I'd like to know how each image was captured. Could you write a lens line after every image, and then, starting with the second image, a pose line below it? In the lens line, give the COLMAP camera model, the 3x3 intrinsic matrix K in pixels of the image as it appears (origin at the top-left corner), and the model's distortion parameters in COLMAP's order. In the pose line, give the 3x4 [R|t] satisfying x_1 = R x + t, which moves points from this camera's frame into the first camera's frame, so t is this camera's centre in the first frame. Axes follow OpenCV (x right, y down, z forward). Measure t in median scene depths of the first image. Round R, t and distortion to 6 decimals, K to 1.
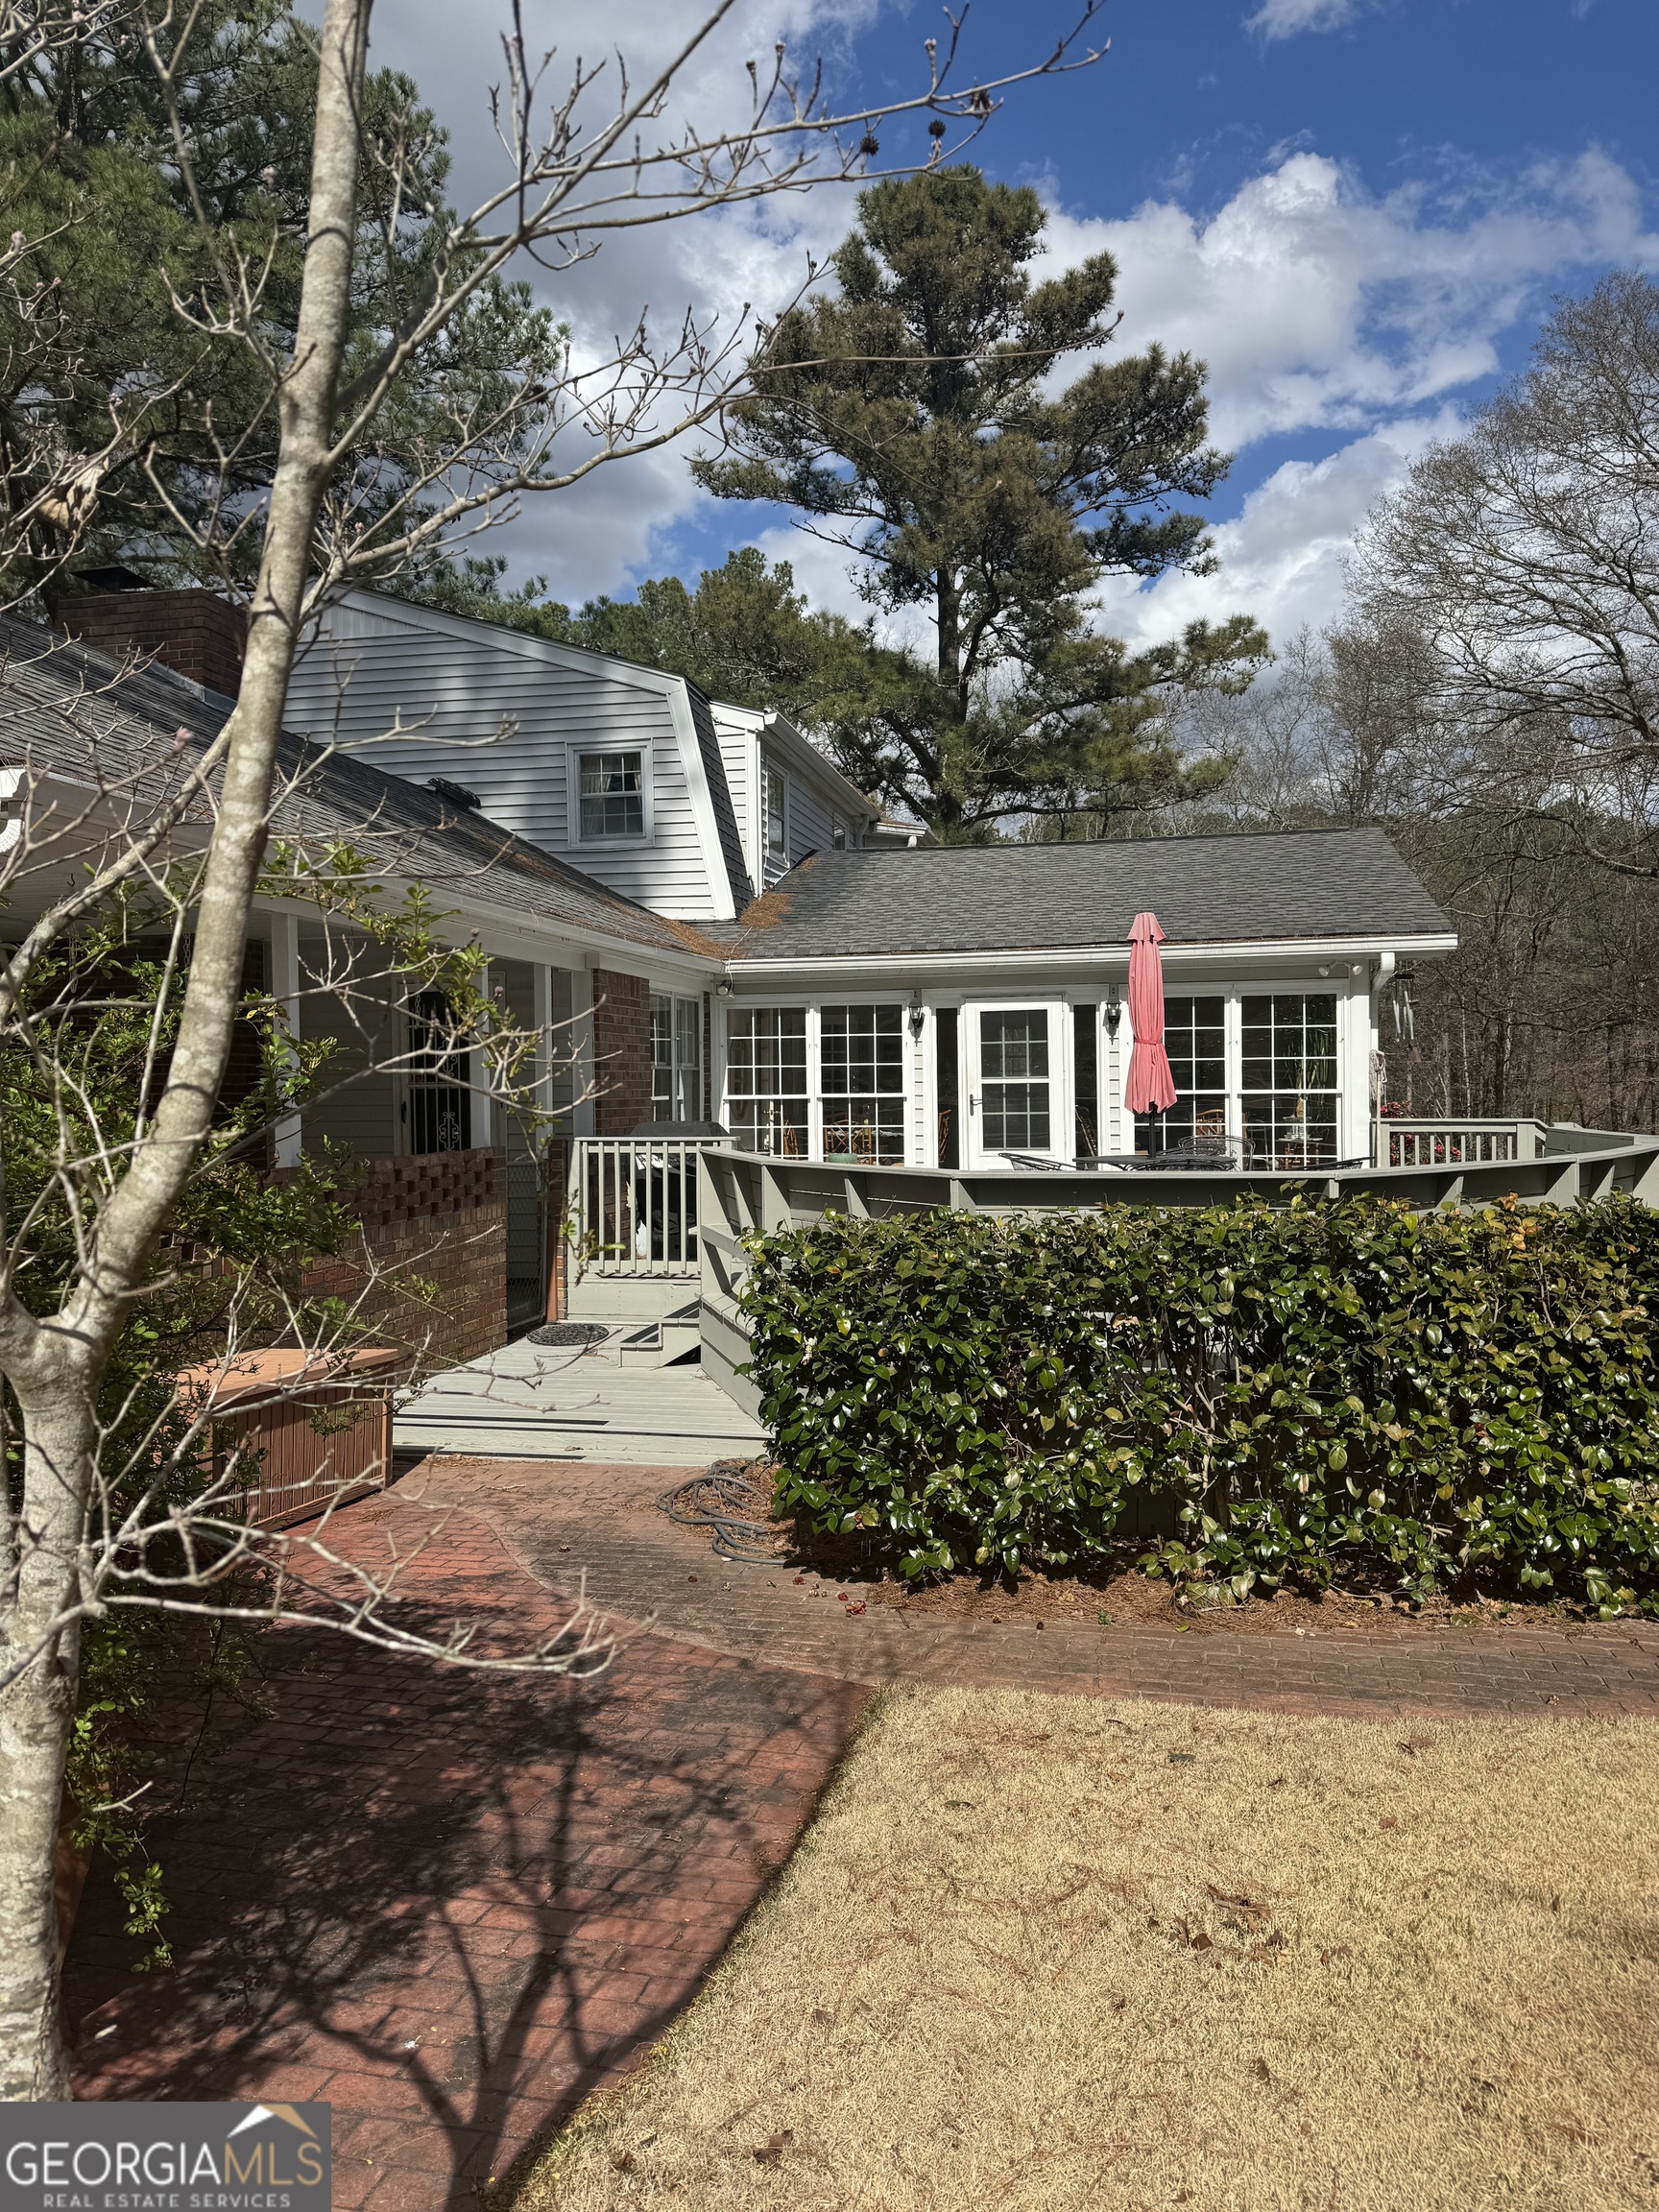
lens RADIAL K [[1535.9, 0, 834.4], [0, 1535.9, 1097.5], [0, 0, 1]] dist [0.167211, -0.320548]
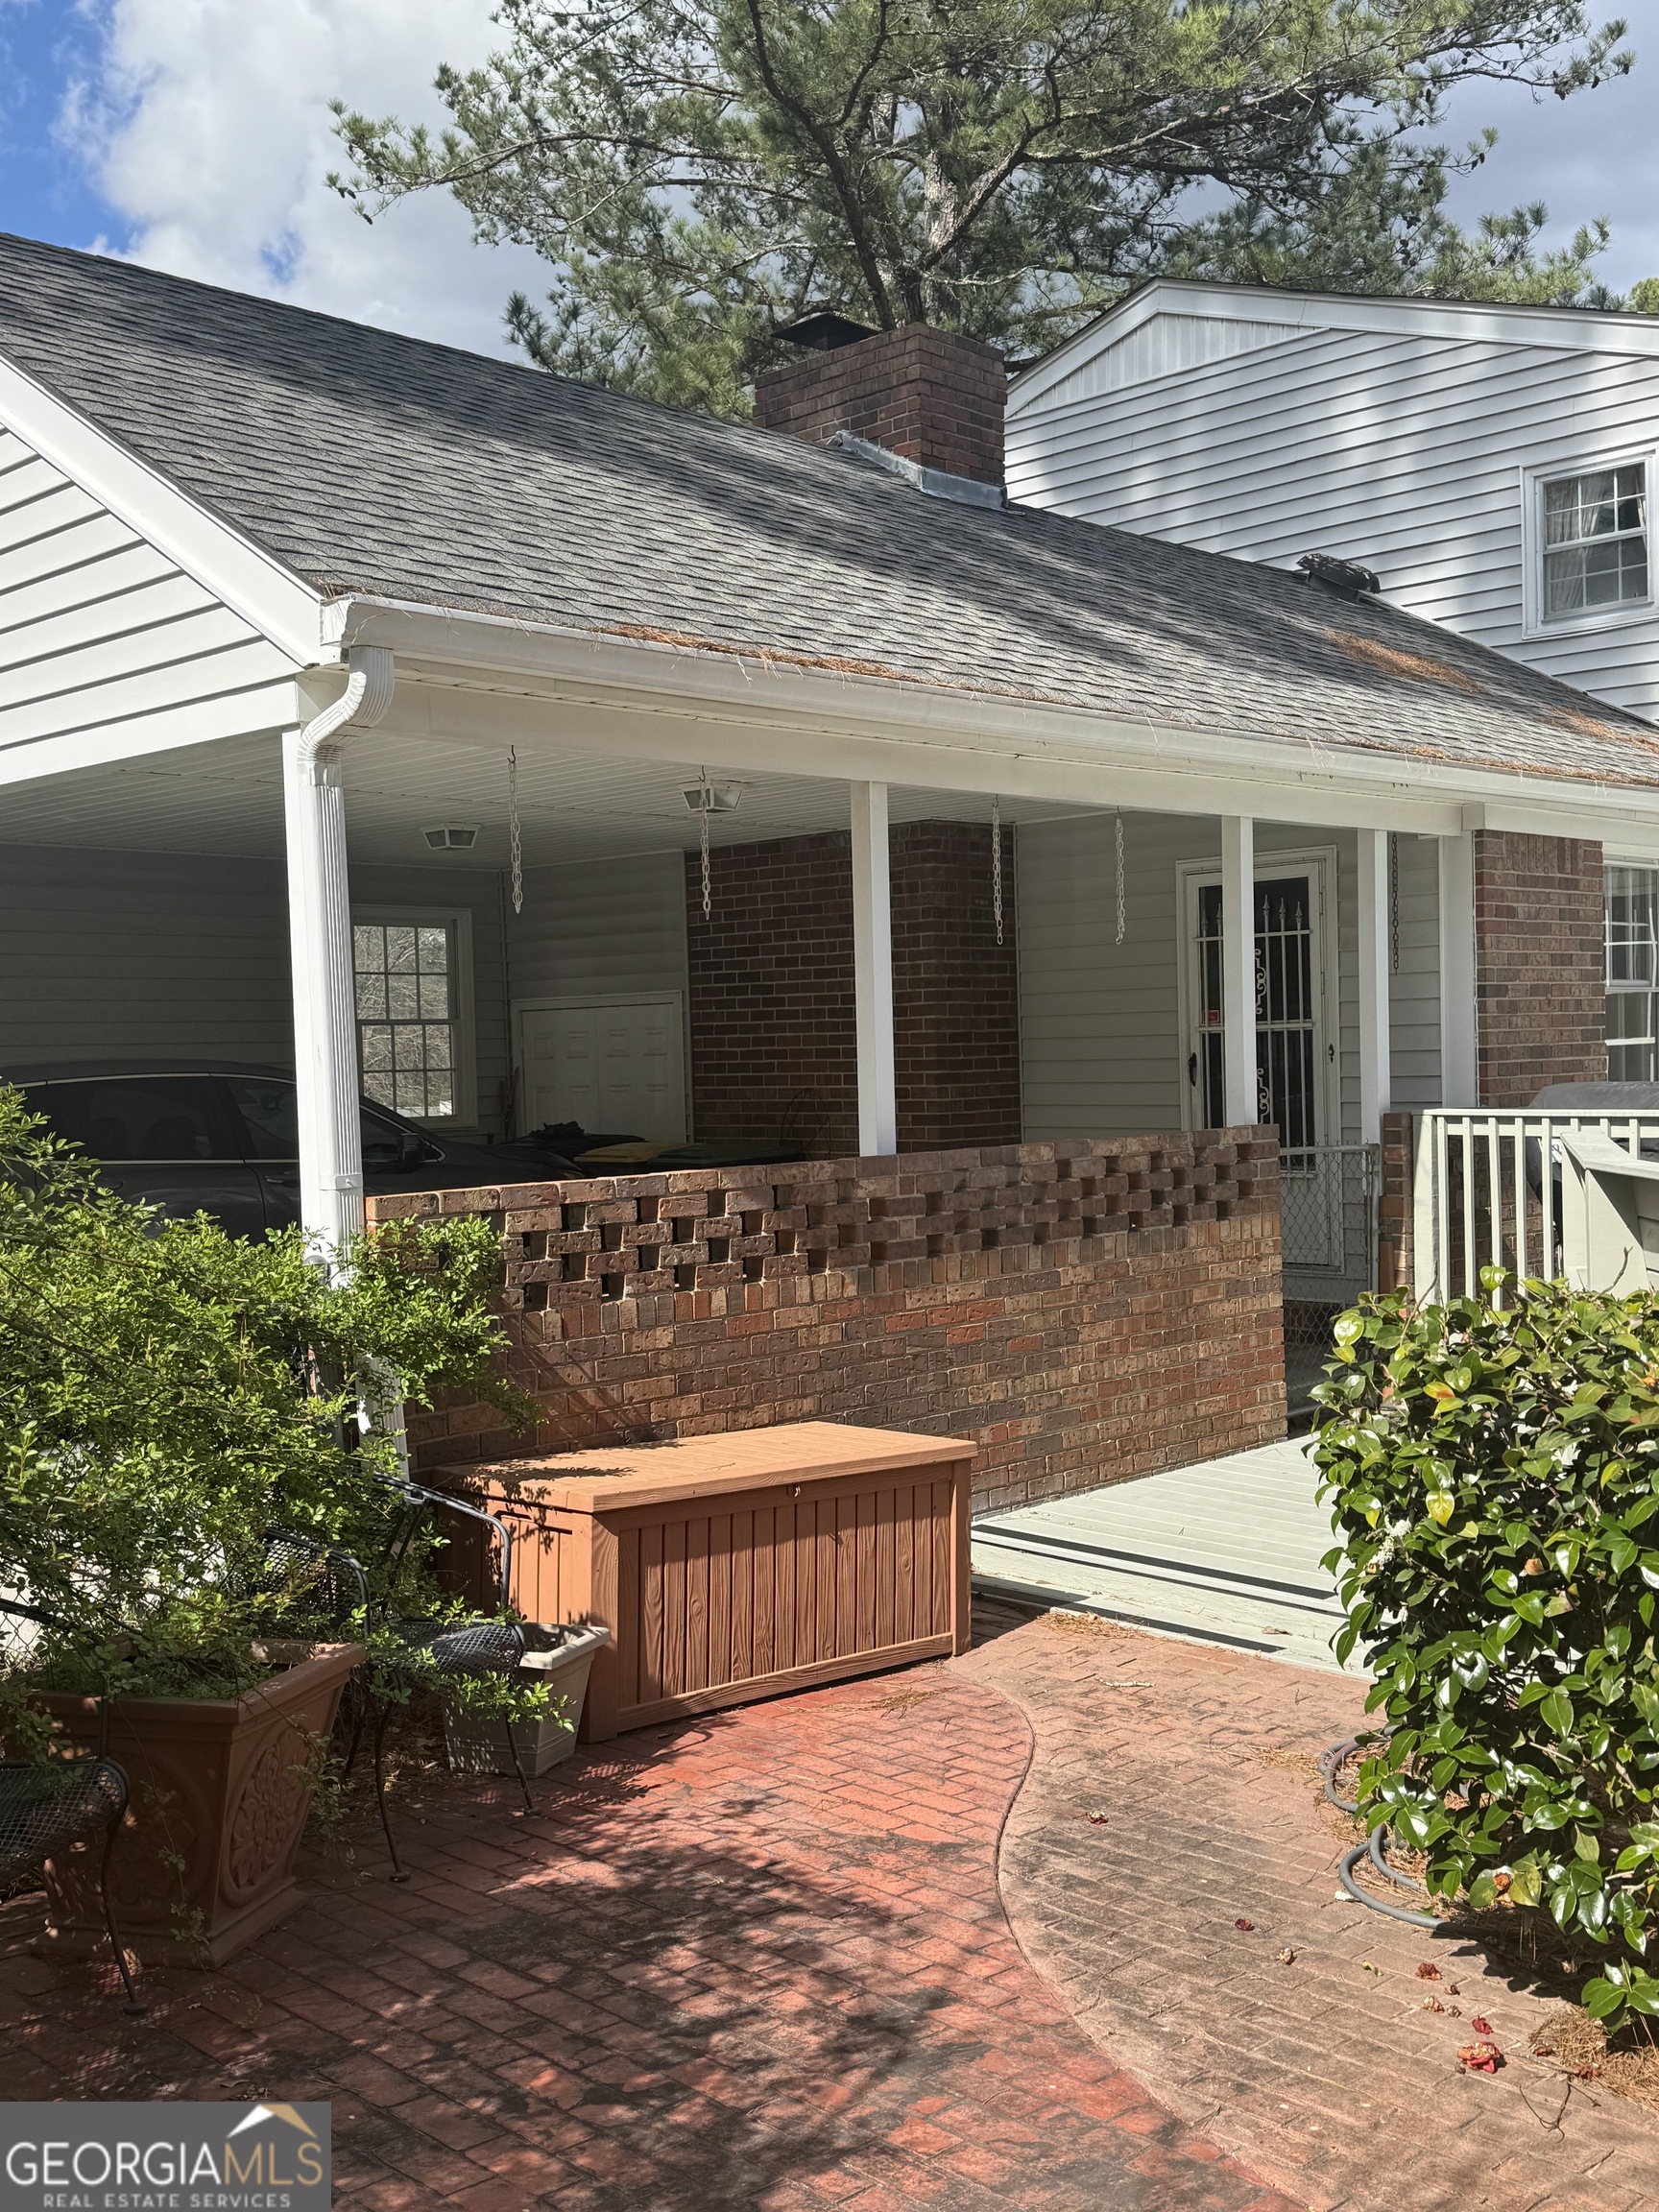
lens RADIAL K [[2197.0, 0, 829.5], [0, 2197.0, 1106.0], [0, 0, 1]] dist [0.196080, -0.417515]
pose [[0.844918, 0.002290, -0.534891, 0.170555], [0.014191, 0.999543, 0.026696, -0.003944], [0.534707, -0.030147, 0.844499, 0.208783]]
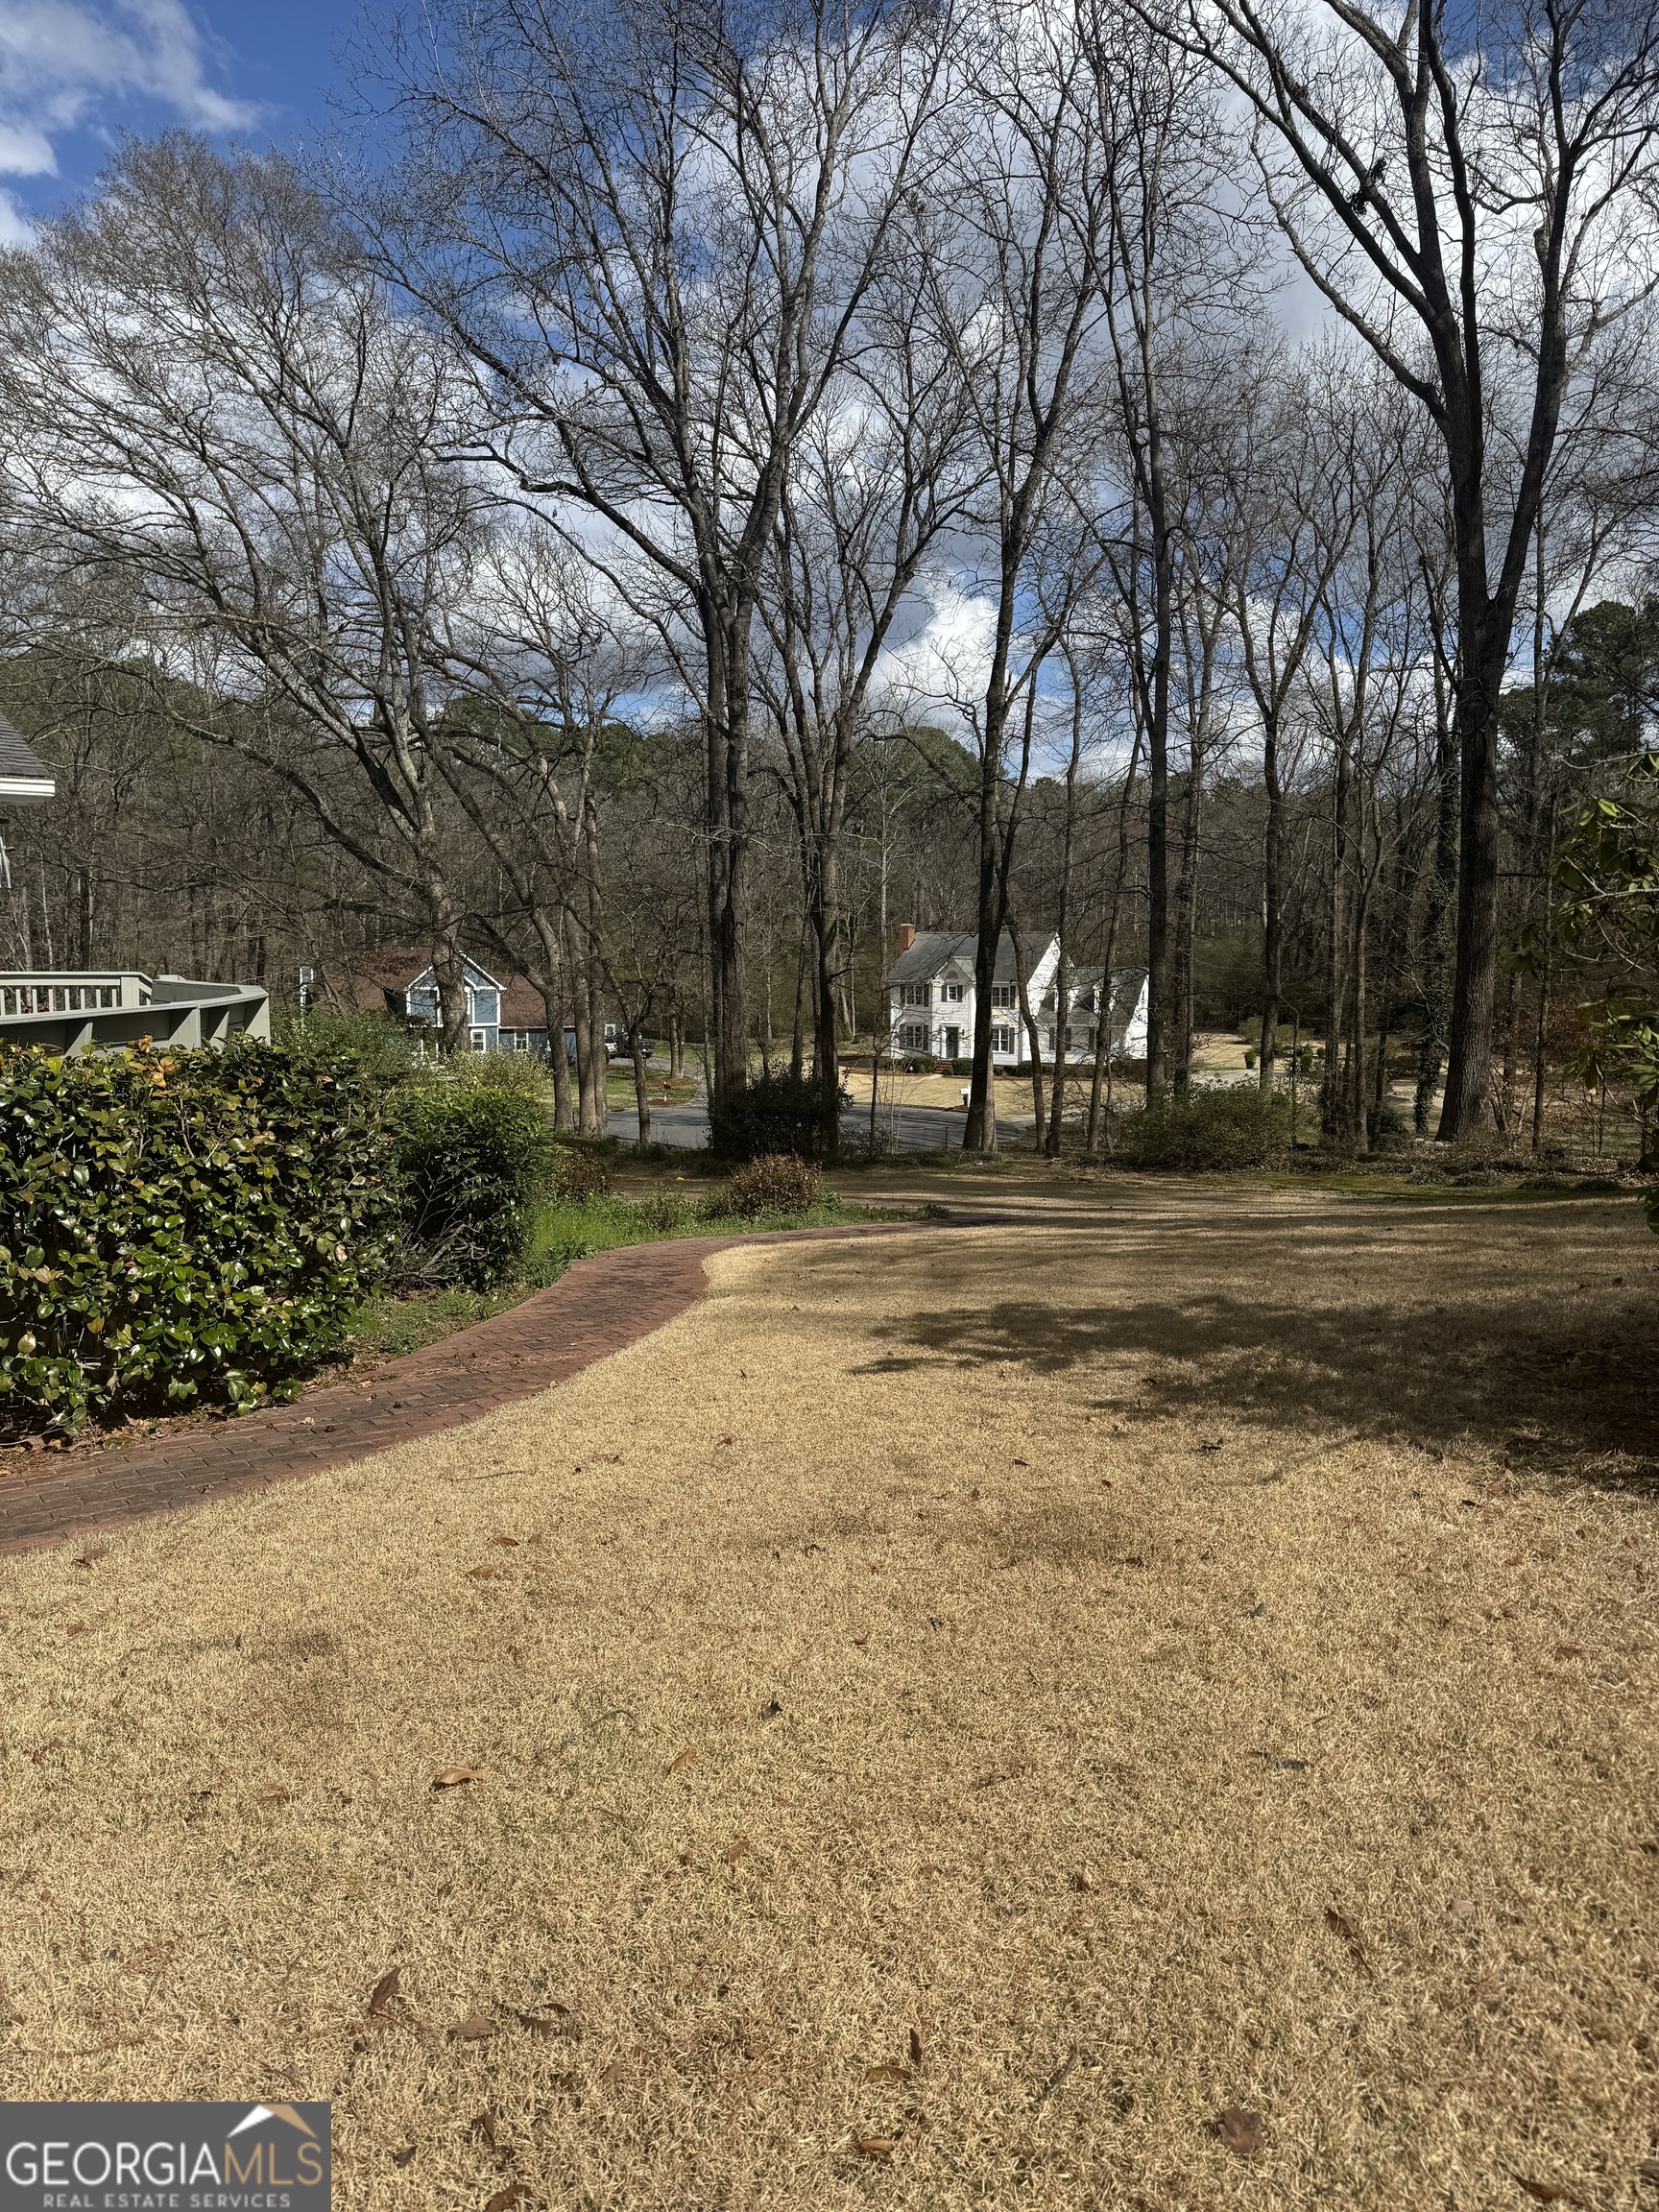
lens RADIAL K [[1534.8, 0, 887.4], [0, 1534.8, 1098.3], [0, 0, 1]] dist [-0.002362, -0.001238]
pose [[0.634145, -0.060433, 0.770849, -0.036337], [-0.010439, 0.996181, 0.086686, 0.007616], [-0.773144, -0.063018, 0.631092, -0.021659]]
